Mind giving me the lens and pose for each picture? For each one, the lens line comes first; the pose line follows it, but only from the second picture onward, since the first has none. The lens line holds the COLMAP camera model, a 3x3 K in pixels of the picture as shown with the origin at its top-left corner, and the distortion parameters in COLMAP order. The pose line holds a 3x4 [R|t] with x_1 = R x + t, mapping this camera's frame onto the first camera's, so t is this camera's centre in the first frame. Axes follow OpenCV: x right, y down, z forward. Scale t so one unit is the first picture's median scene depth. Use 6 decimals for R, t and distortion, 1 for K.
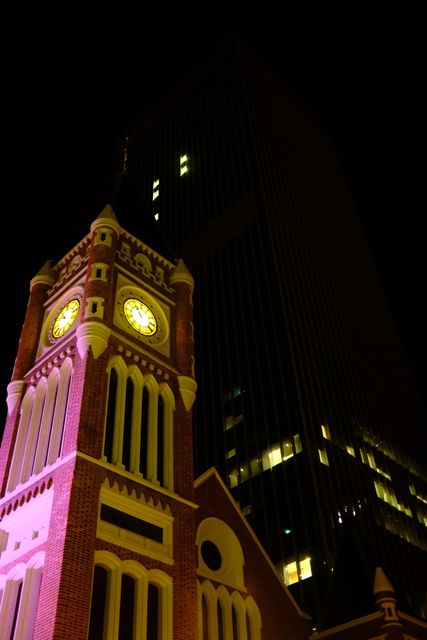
lens RADIAL K [[654.3, 0, 212.5], [0, 654.3, 327.3], [0, 0, 1]] dist [-0.065609, 0.209500]
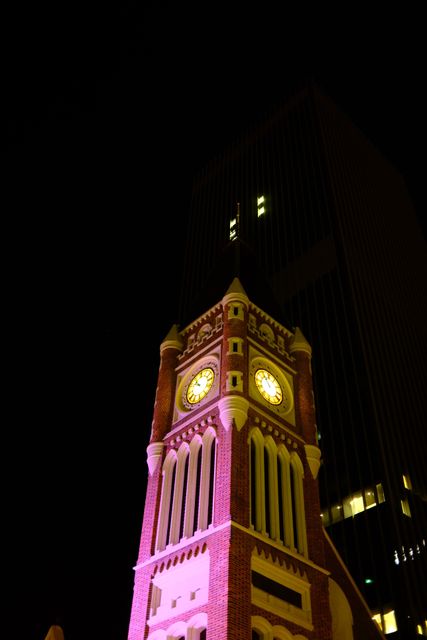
lens RADIAL K [[654.3, 0, 212.5], [0, 654.3, 327.3], [0, 0, 1]] dist [-0.065609, 0.209500]
pose [[0.996151, 0.033119, -0.081159, -0.122842], [-0.036130, 0.998702, -0.035912, -0.074467], [0.079865, 0.038706, 0.996054, -0.089781]]
